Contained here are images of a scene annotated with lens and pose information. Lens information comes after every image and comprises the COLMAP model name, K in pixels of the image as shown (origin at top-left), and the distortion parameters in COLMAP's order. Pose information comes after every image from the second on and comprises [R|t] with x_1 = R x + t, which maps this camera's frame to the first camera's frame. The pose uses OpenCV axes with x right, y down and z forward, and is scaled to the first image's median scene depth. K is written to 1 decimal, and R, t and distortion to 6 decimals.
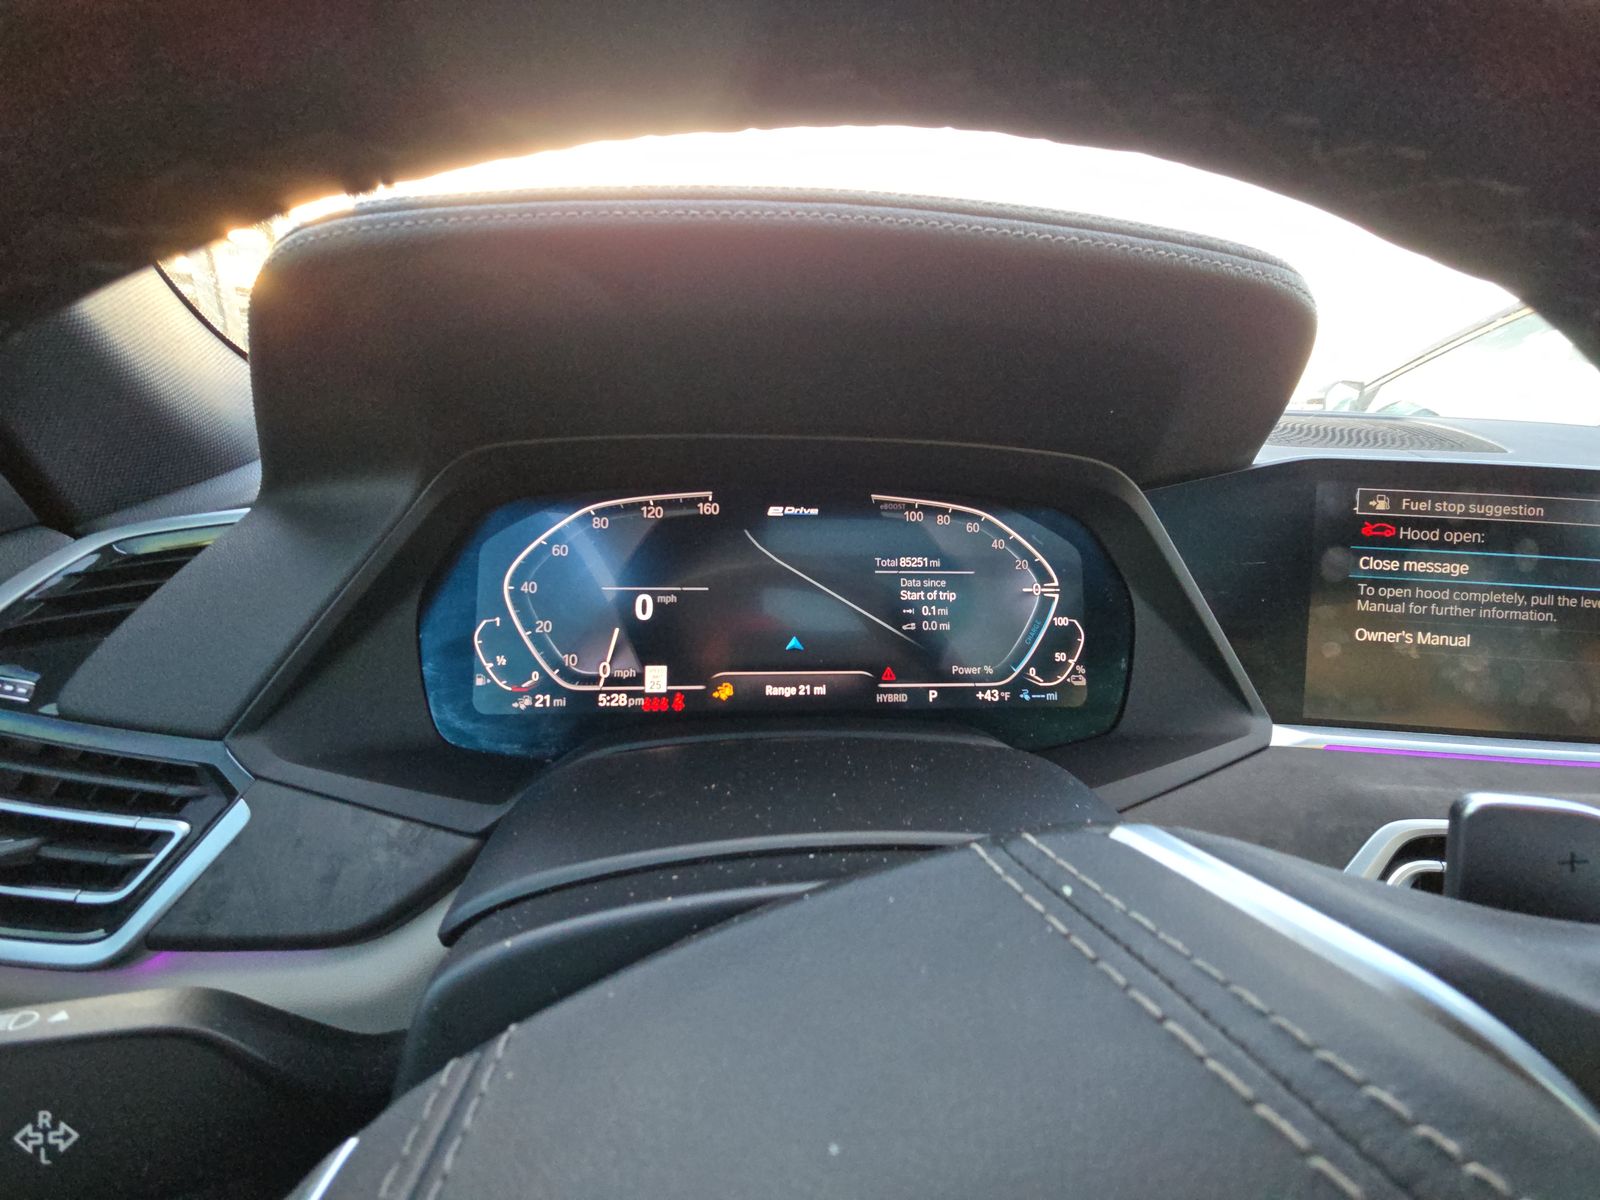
lens RADIAL K [[642.0, 0, 798.1], [0, 642.0, 597.4], [0, 0, 1]] dist [-0.002065, -0.000124]
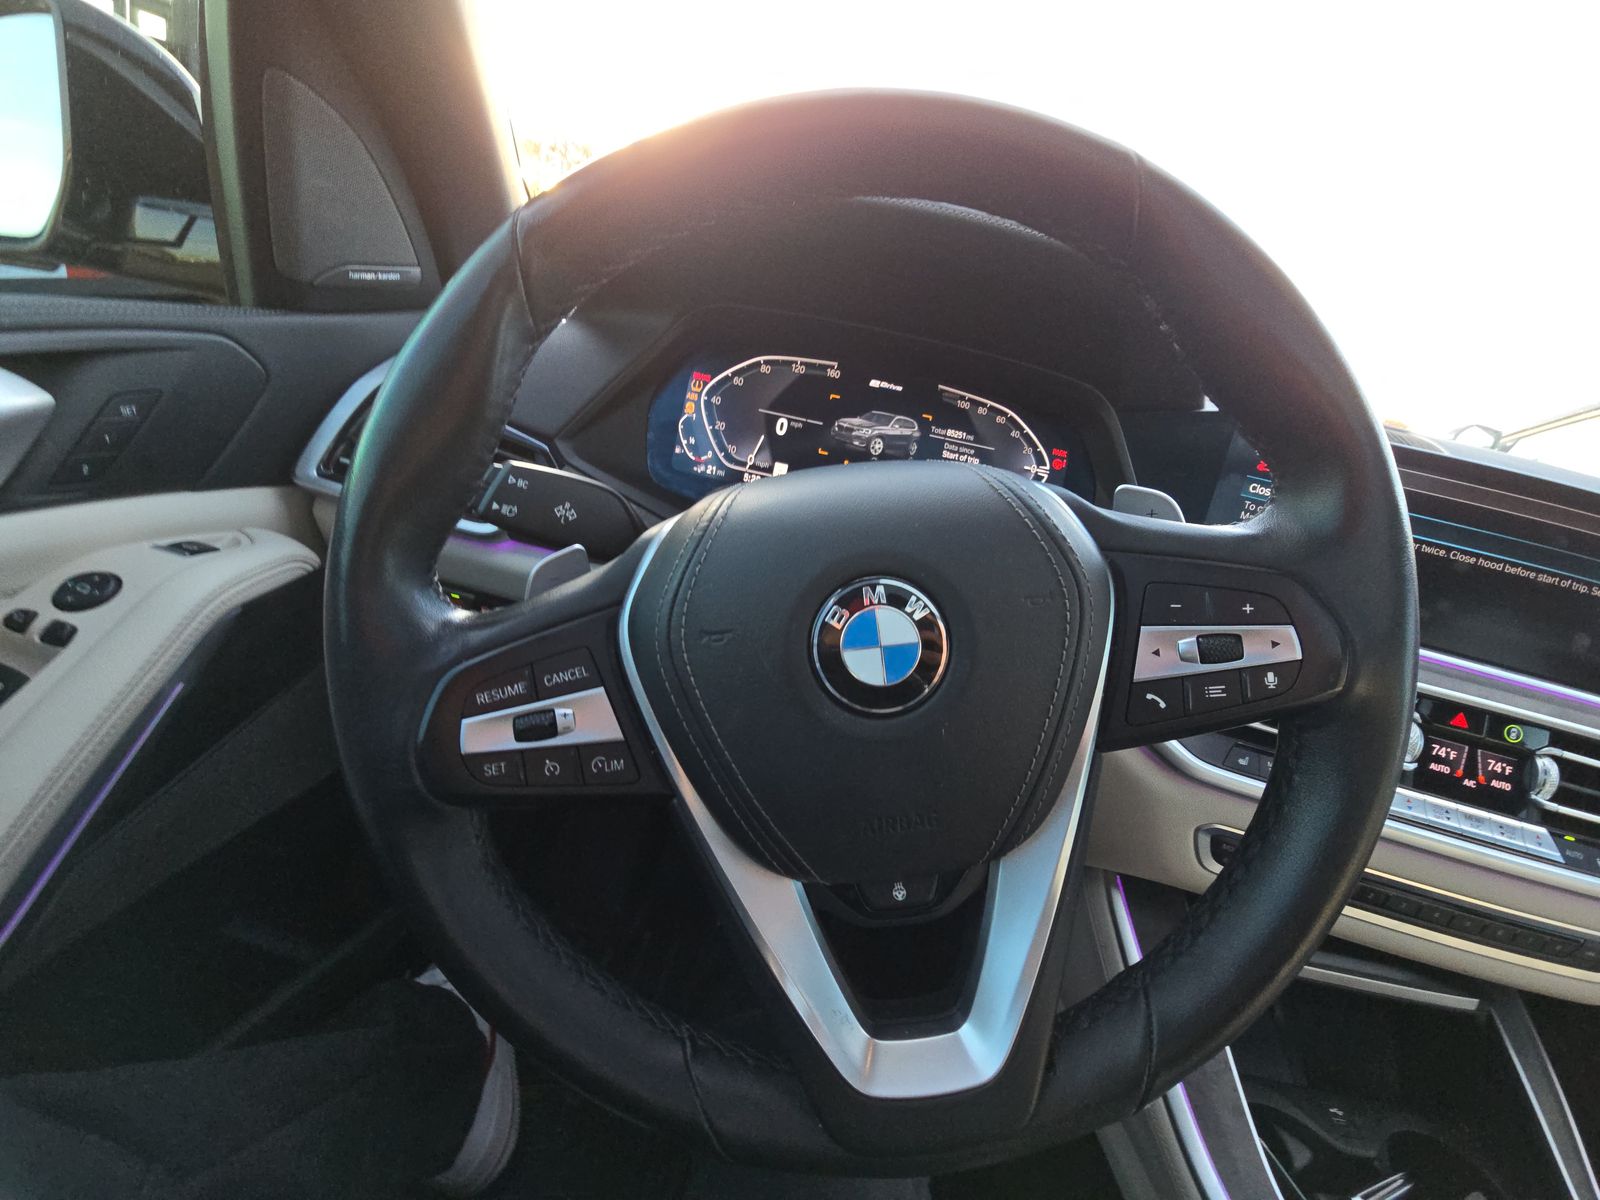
lens RADIAL K [[642.0, 0, 806.0], [0, 642.0, 600.0], [0, 0, 1]] dist [-0.002065, -0.000124]
pose [[0.972381, 0.214838, -0.091217, 0.059480], [-0.206526, 0.974055, 0.092545, 0.279677], [0.108733, -0.071150, 0.991522, -0.622326]]
